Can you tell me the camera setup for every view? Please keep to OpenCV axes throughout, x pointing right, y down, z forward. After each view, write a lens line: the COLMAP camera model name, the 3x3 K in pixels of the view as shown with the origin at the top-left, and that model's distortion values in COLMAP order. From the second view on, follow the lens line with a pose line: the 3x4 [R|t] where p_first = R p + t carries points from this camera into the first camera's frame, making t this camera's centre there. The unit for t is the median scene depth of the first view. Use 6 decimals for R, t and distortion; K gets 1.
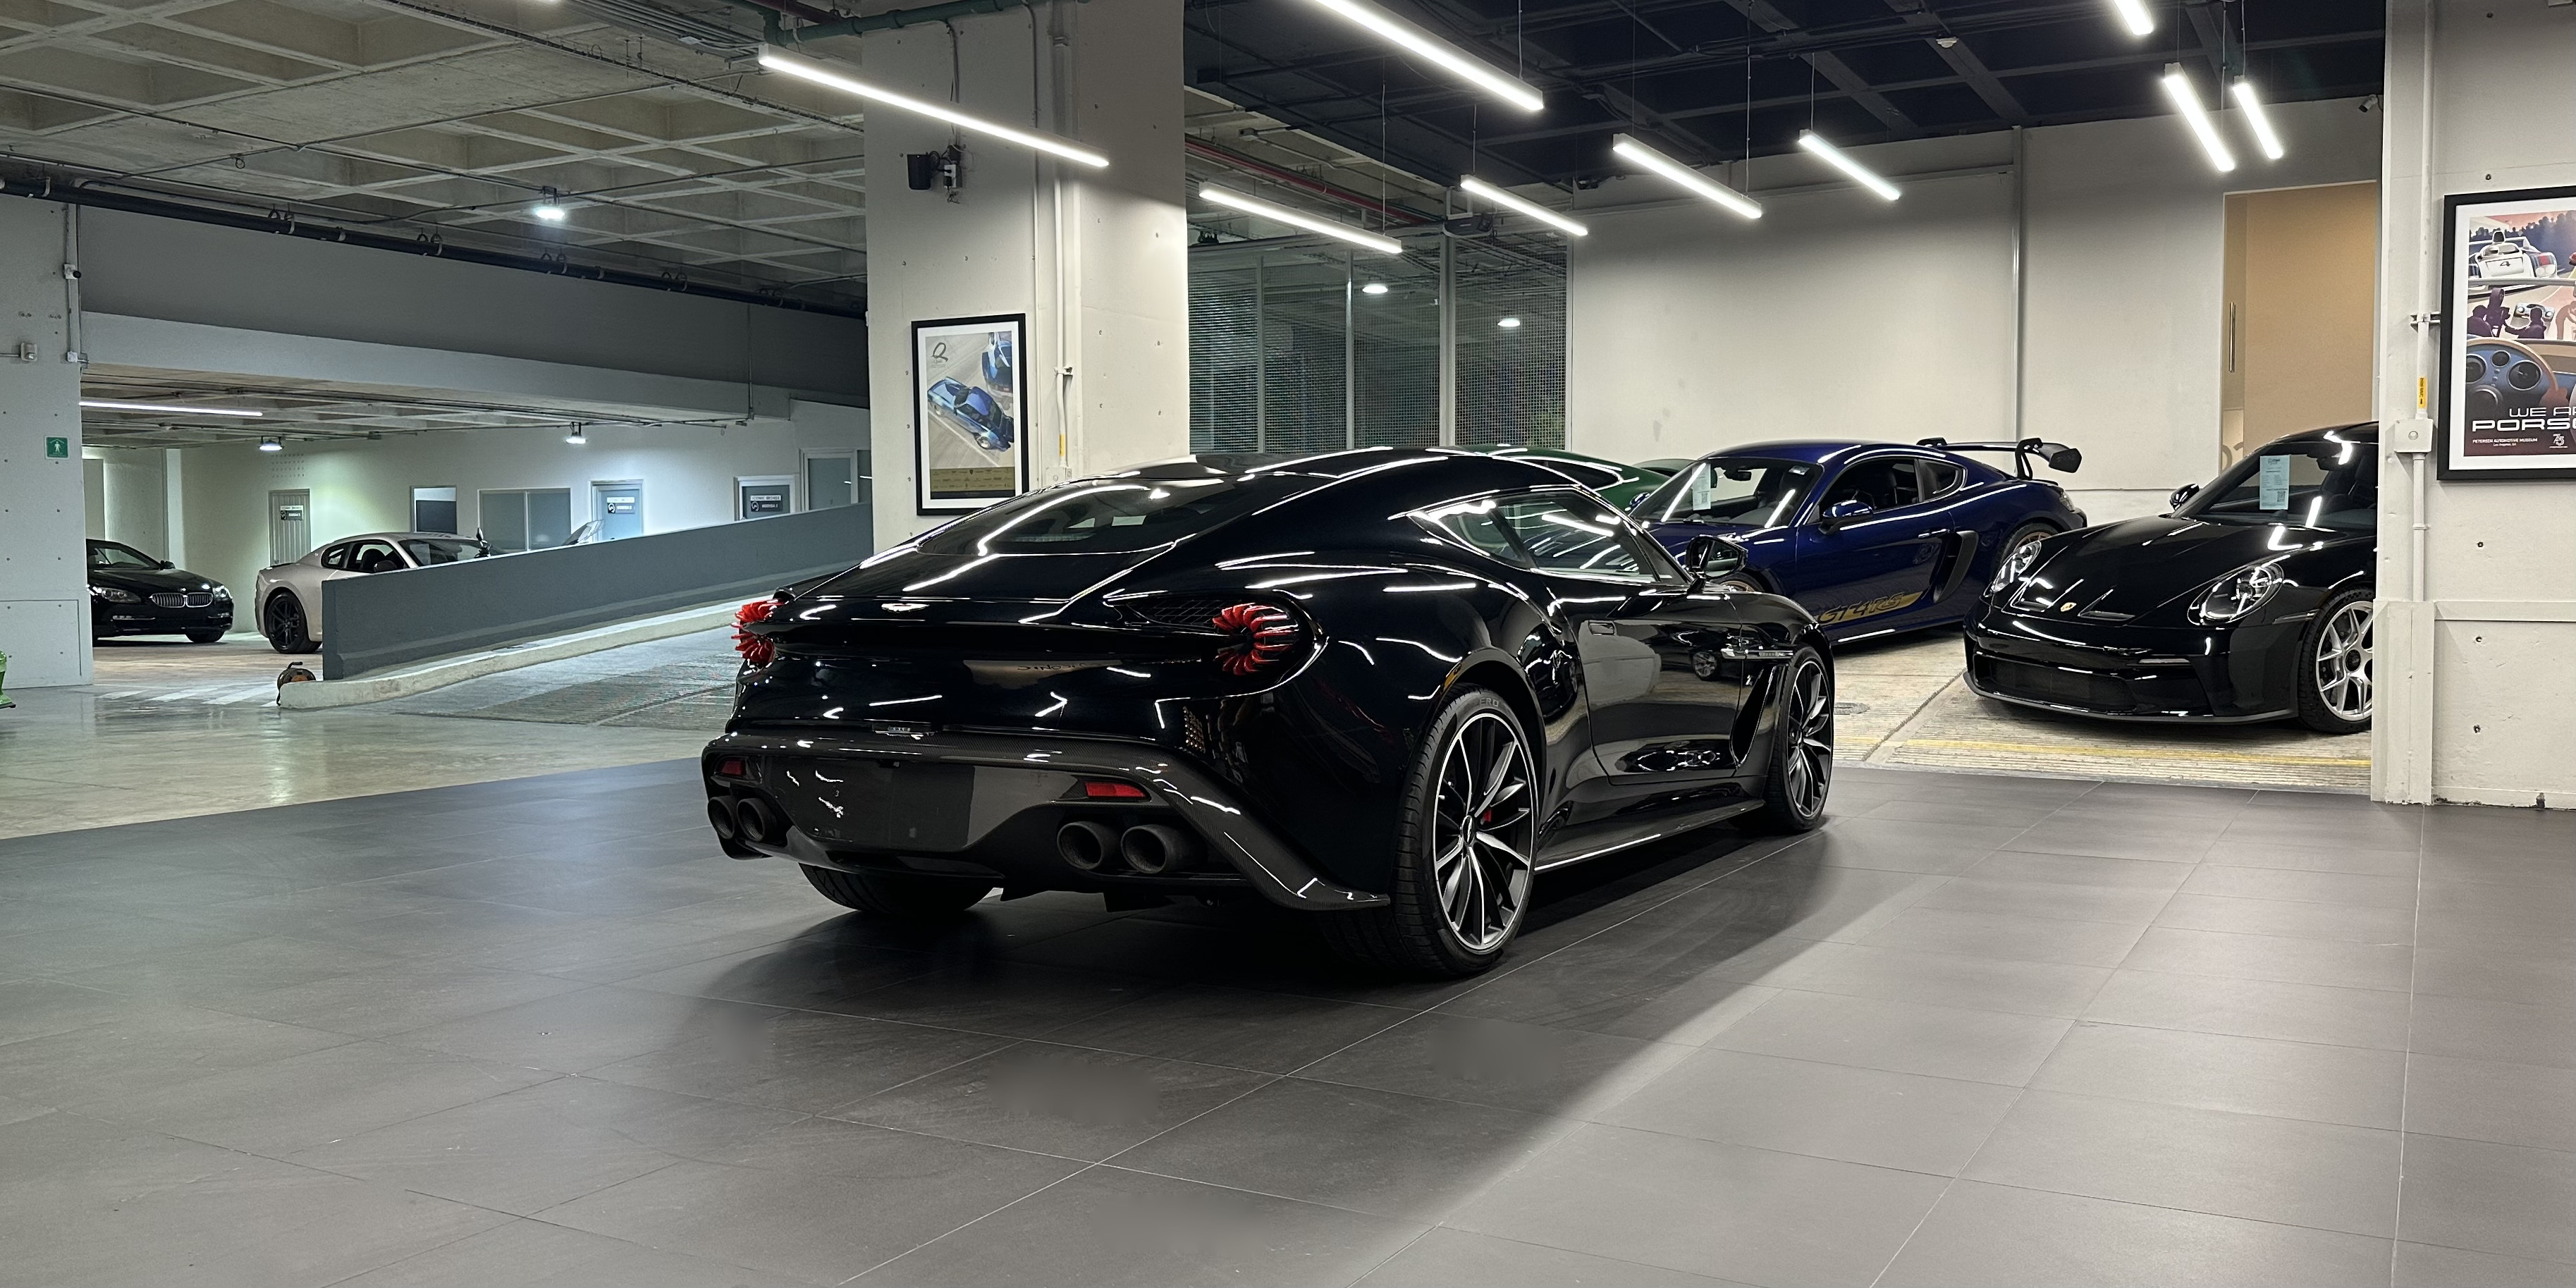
lens RADIAL K [[1950.9, 0, 1288.0], [0, 1950.9, 644.0], [0, 0, 1]] dist [0.105270, -0.146352]
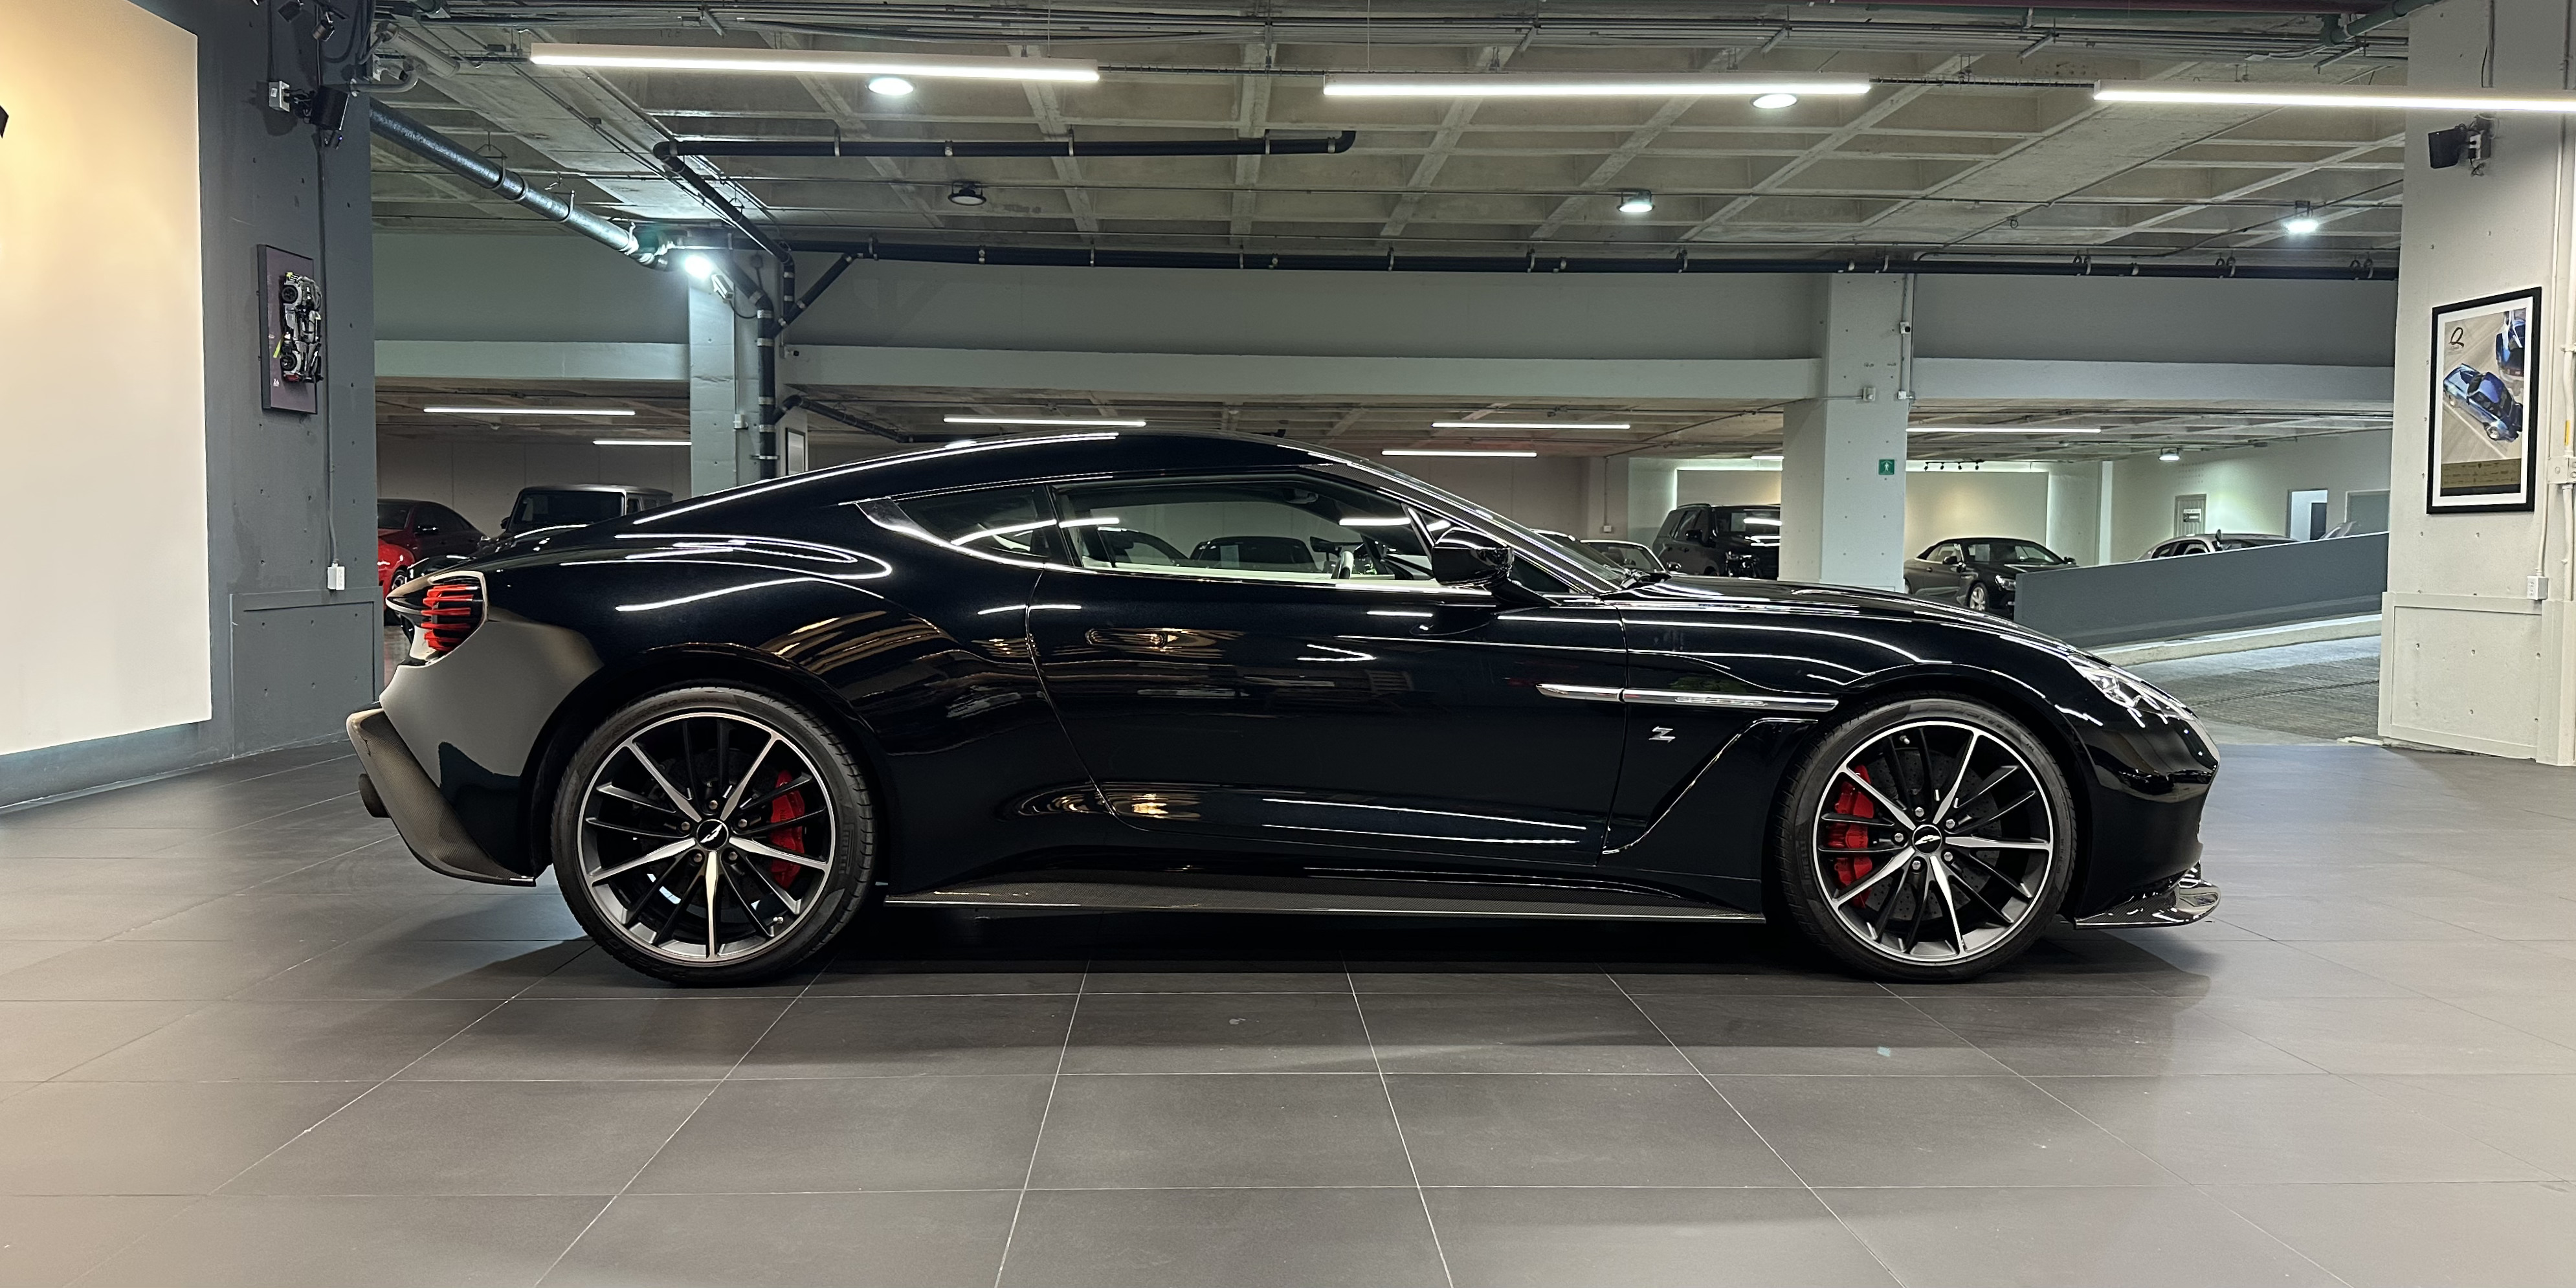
lens RADIAL K [[1832.4, 0, 1344.5], [0, 1832.4, 658.4], [0, 0, 1]] dist [0.001240, -0.000063]
pose [[0.566957, 0.055497, -0.821876, 0.244905], [-0.045559, 0.998313, 0.035983, -0.004120], [0.822486, 0.017043, 0.568529, 0.072363]]
